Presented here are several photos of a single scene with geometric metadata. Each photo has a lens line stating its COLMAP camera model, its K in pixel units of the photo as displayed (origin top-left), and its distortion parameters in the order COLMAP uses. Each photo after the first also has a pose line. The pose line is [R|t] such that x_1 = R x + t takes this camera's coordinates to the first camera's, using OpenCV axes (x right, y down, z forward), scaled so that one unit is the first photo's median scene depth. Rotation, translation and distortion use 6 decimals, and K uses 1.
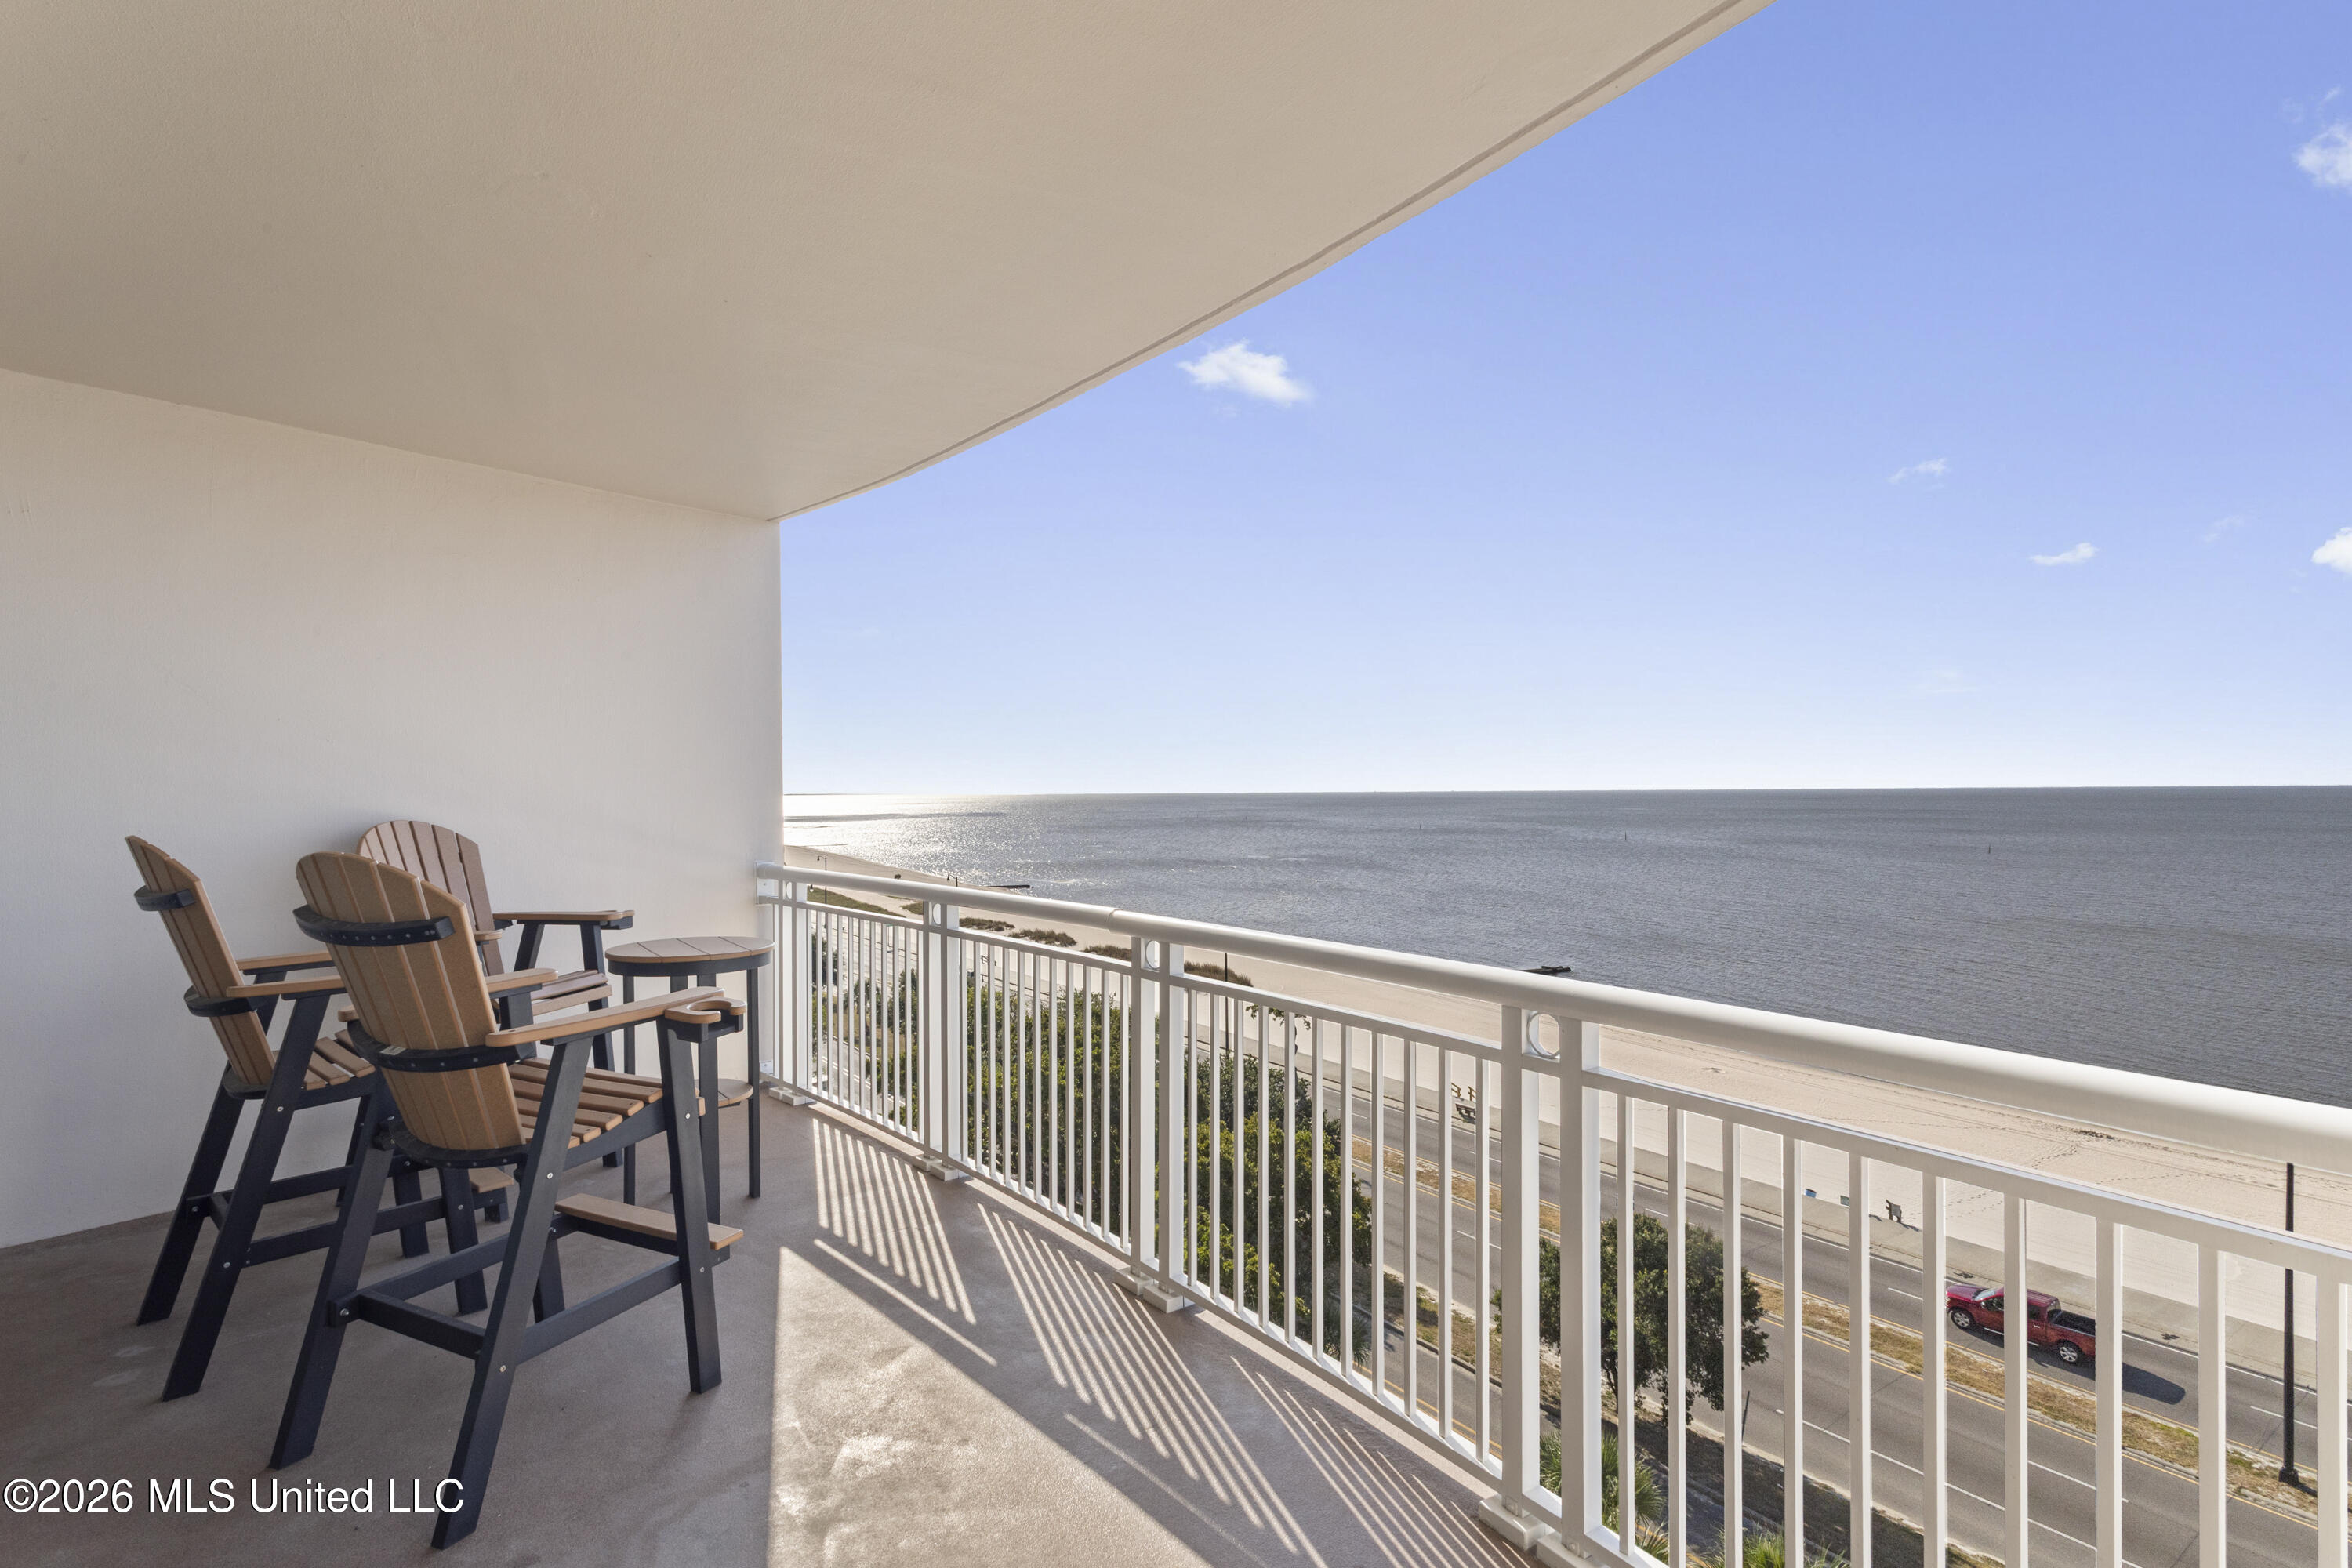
lens RADIAL K [[1097.7, 0, 1176.0], [0, 1097.7, 784.0], [0, 0, 1]] dist [-0.000807, -0.000278]
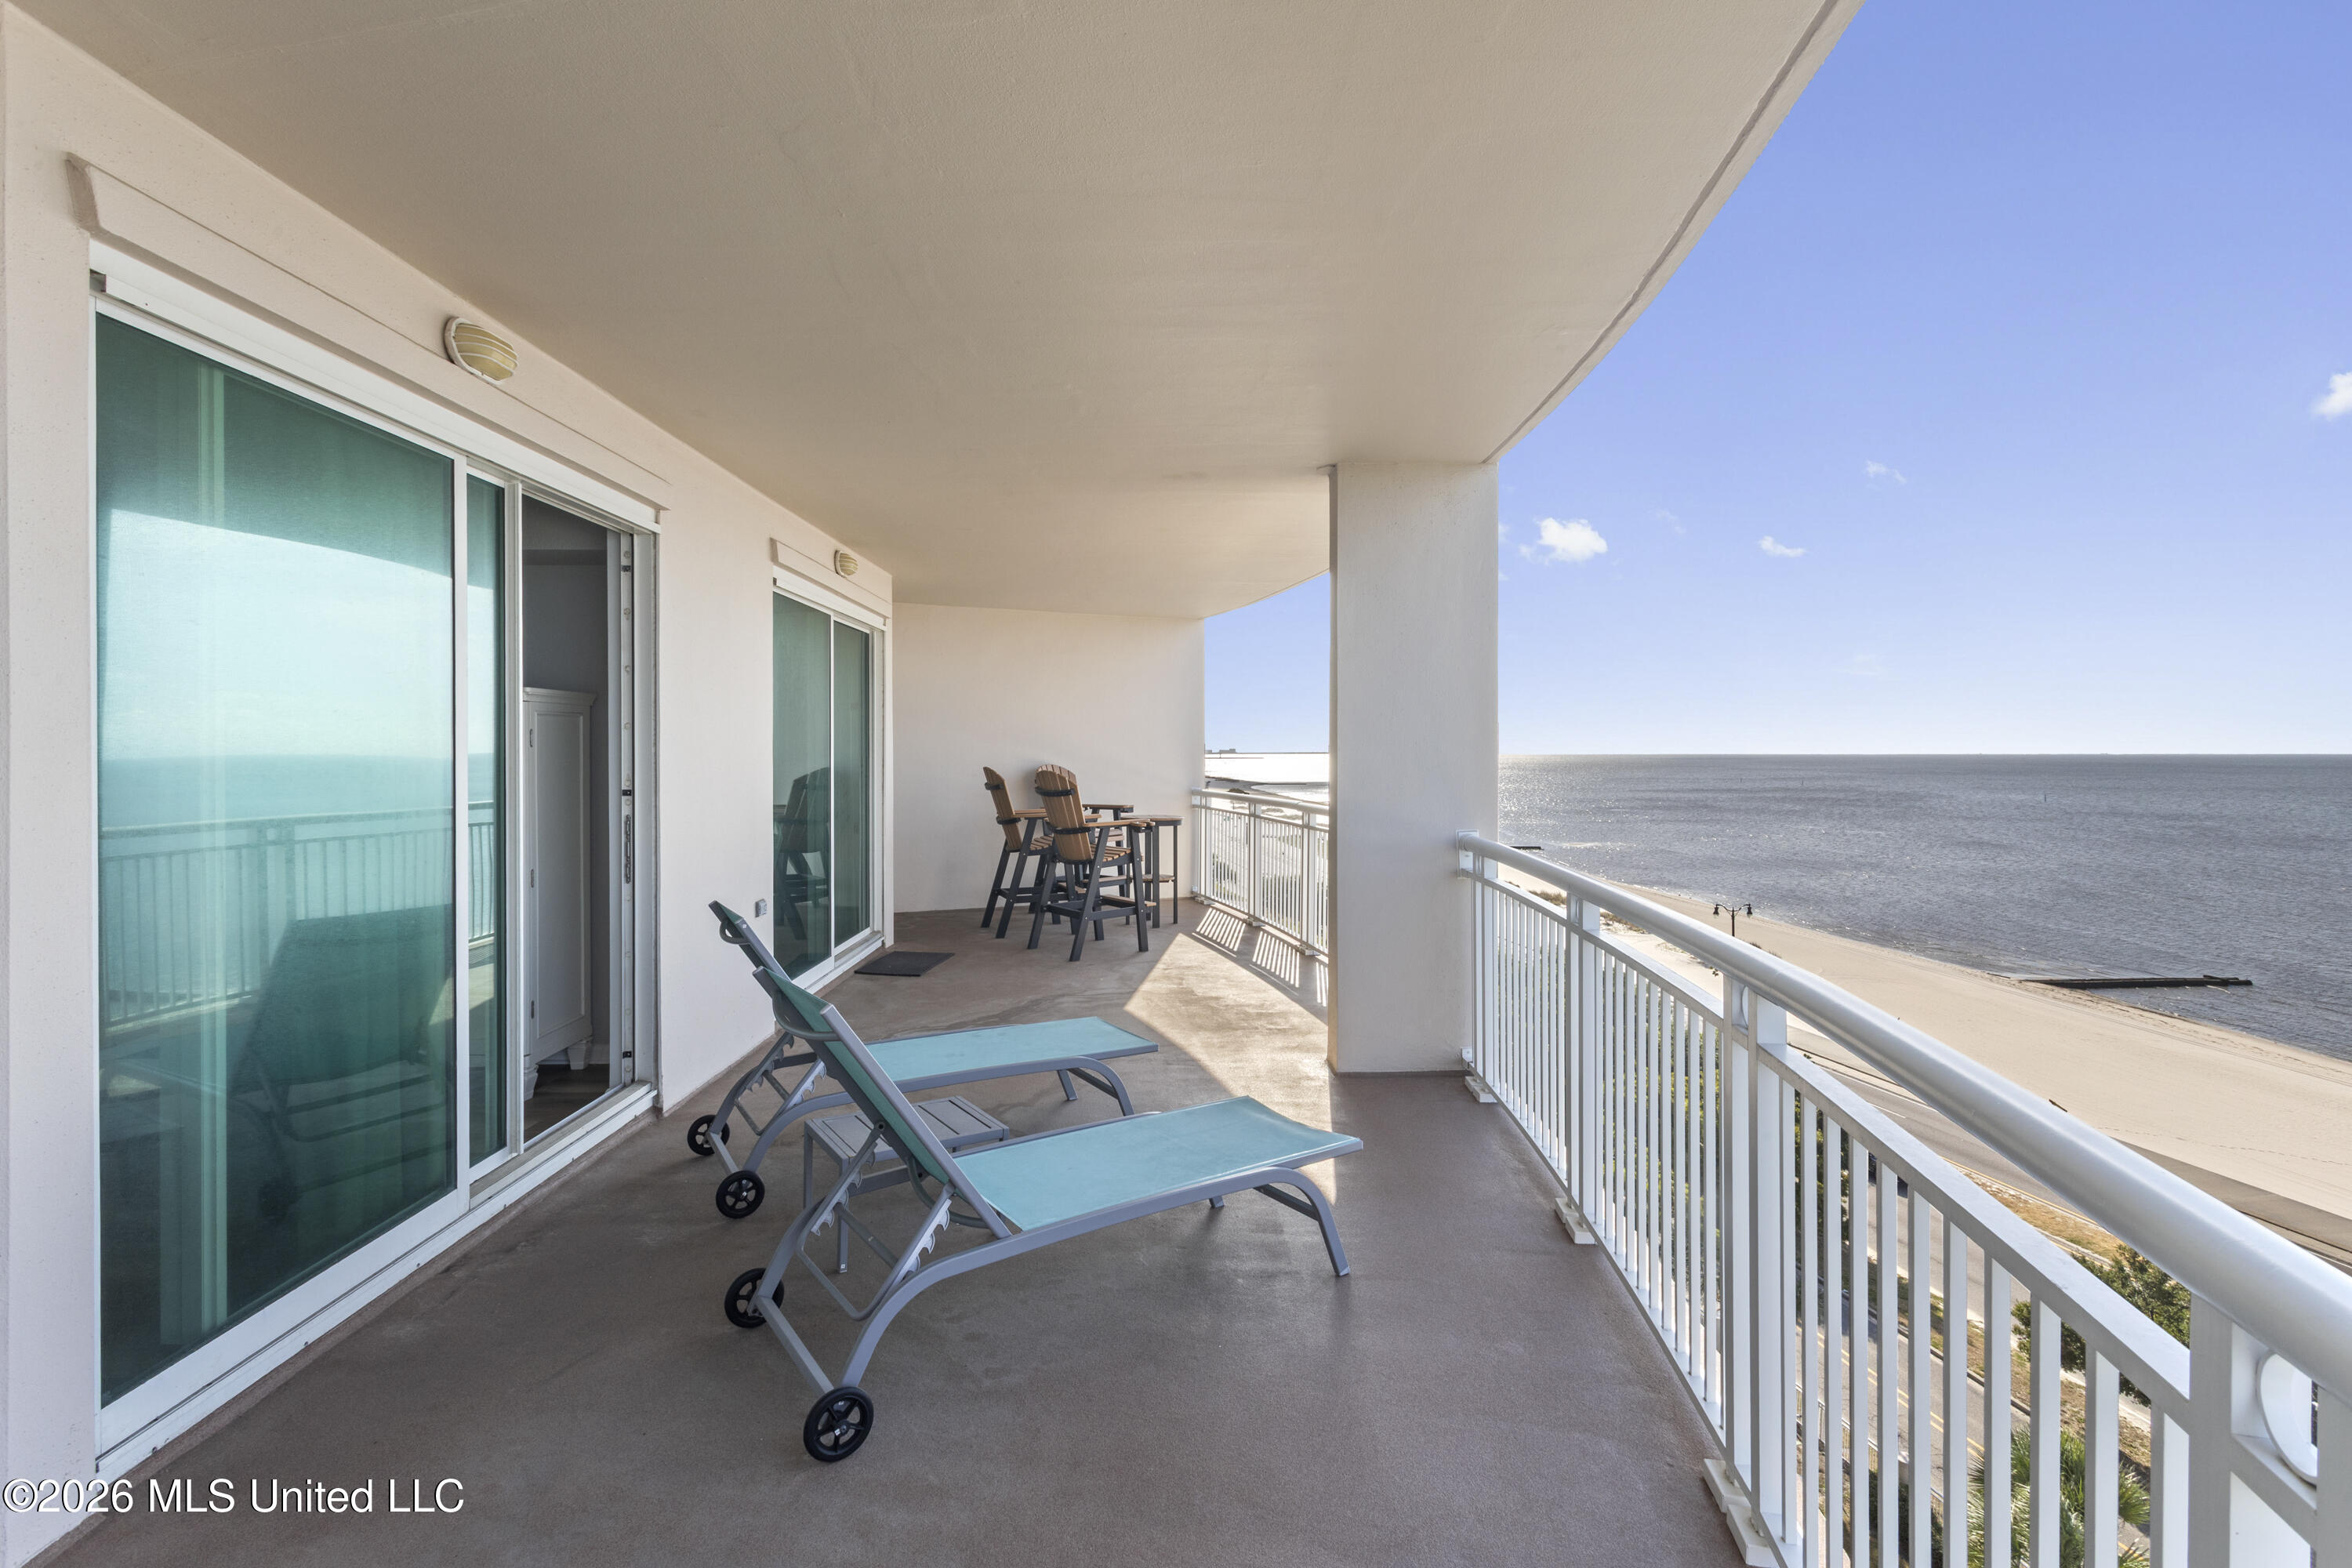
lens RADIAL K [[1146.2, 0, 1172.6], [0, 1146.2, 752.0], [0, 0, 1]] dist [-0.001428, 0.001535]
pose [[0.891394, 0.005832, -0.453191, 0.928884], [-0.001906, 0.999957, 0.009119, -0.023540], [0.453224, -0.007265, 0.891367, -1.538259]]
